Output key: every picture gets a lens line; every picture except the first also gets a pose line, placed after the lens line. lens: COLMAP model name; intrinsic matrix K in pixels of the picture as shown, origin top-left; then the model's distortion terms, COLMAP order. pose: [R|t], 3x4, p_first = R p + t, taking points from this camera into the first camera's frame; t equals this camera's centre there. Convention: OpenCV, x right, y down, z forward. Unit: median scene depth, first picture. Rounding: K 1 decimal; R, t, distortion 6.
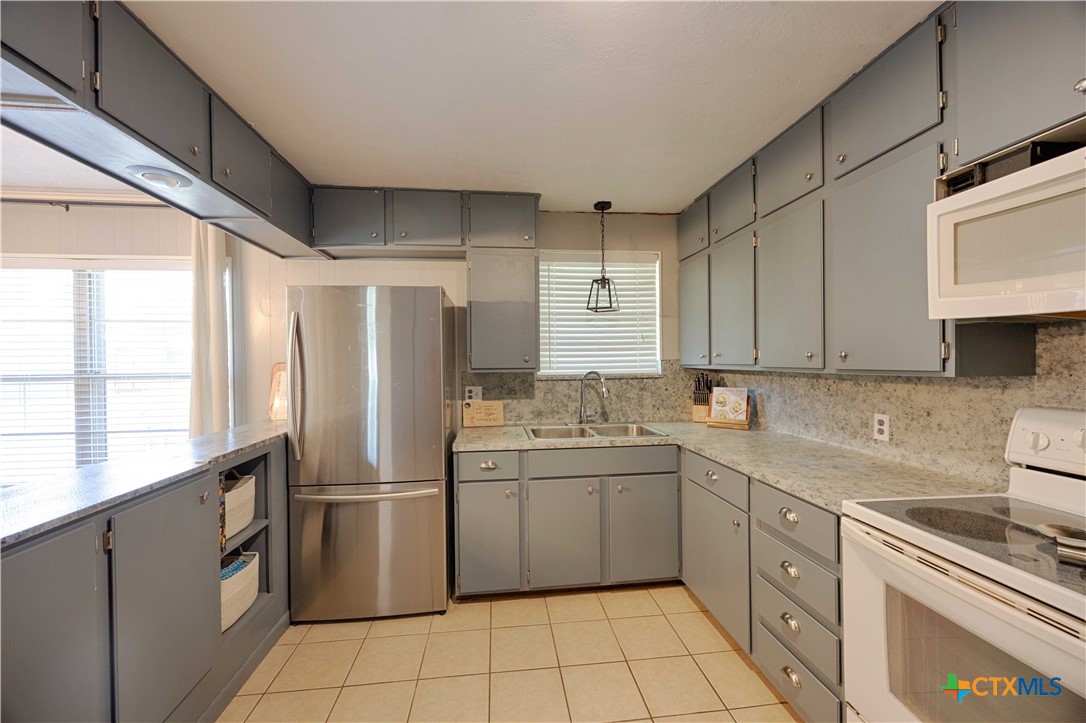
lens RADIAL K [[410.5, 0, 543.0], [0, 410.5, 361.5], [0, 0, 1]] dist [-0.000916, -0.000251]
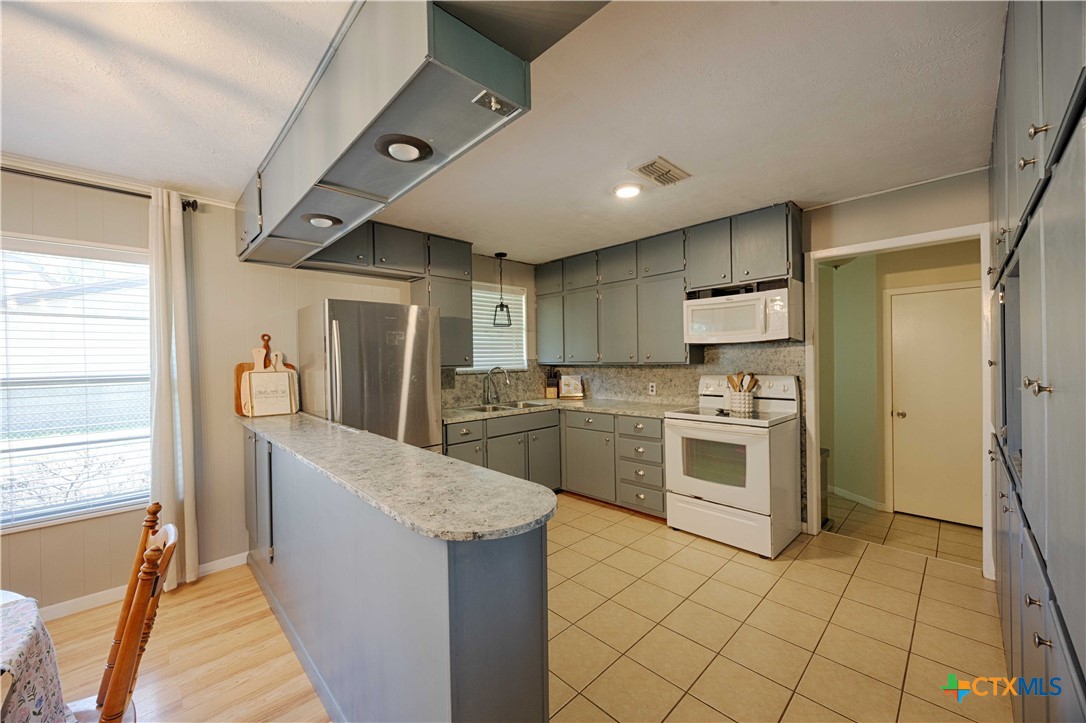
lens RADIAL K [[410.5, 0, 543.0], [0, 410.5, 361.5], [0, 0, 1]] dist [-0.000916, -0.000251]
pose [[0.793193, -0.005273, 0.608948, -0.660757], [0.008546, 0.999960, -0.002473, 0.008936], [-0.608911, 0.007165, 0.793206, -0.266649]]
